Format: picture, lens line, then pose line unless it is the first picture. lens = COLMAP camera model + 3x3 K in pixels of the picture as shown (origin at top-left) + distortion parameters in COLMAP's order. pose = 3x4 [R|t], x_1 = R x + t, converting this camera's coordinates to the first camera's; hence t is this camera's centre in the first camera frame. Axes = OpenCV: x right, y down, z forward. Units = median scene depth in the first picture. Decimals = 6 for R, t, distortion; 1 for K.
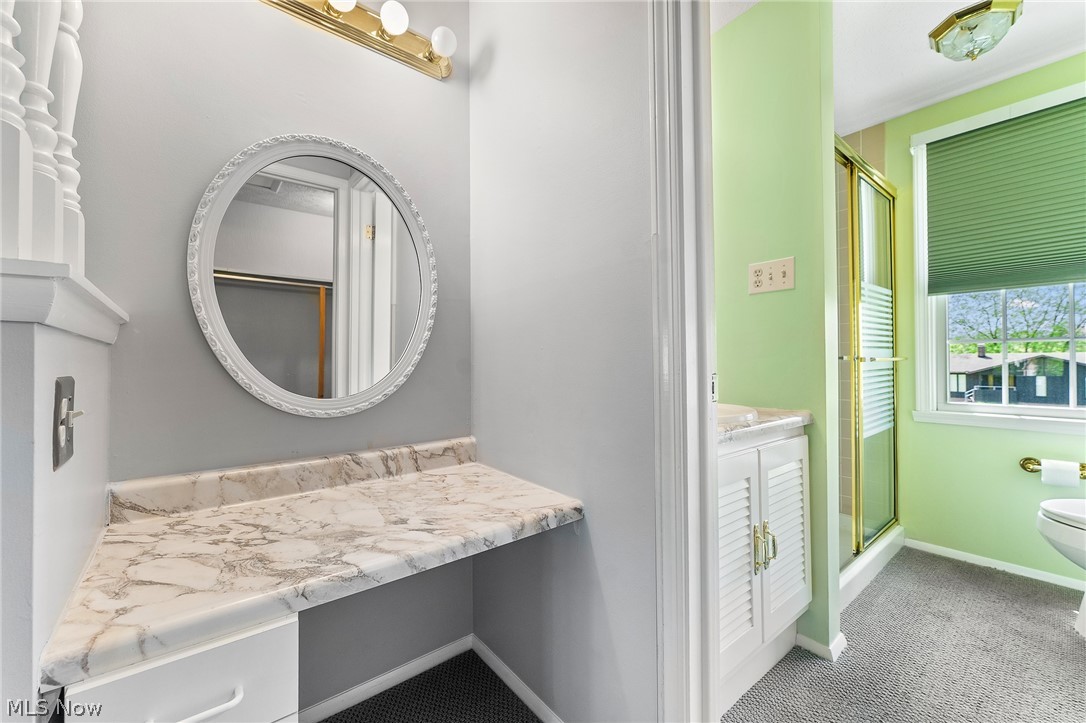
lens RADIAL K [[434.9, 0, 539.6], [0, 434.9, 359.0], [0, 0, 1]] dist [-0.003765, -0.000030]
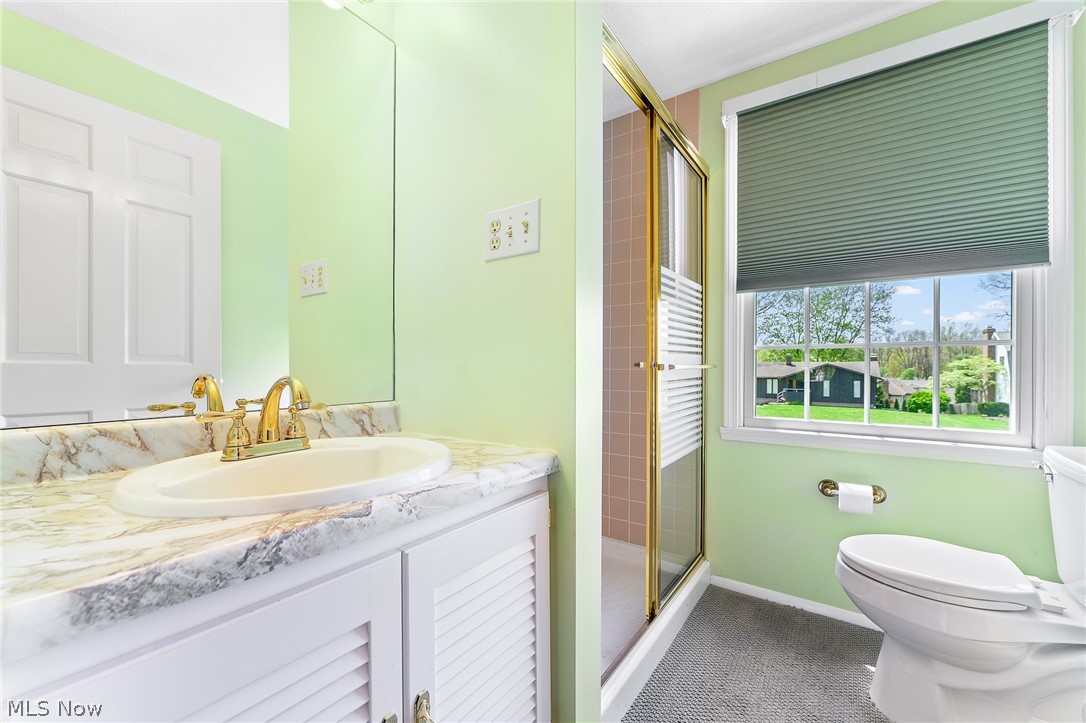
lens RADIAL K [[434.9, 0, 549.2], [0, 434.9, 369.5], [0, 0, 1]] dist [-0.003765, -0.000030]
pose [[0.957913, 0.005407, 0.287008, 0.293454], [-0.009290, 0.999883, 0.012167, -0.001656], [-0.286909, -0.014321, 0.957851, 0.279973]]
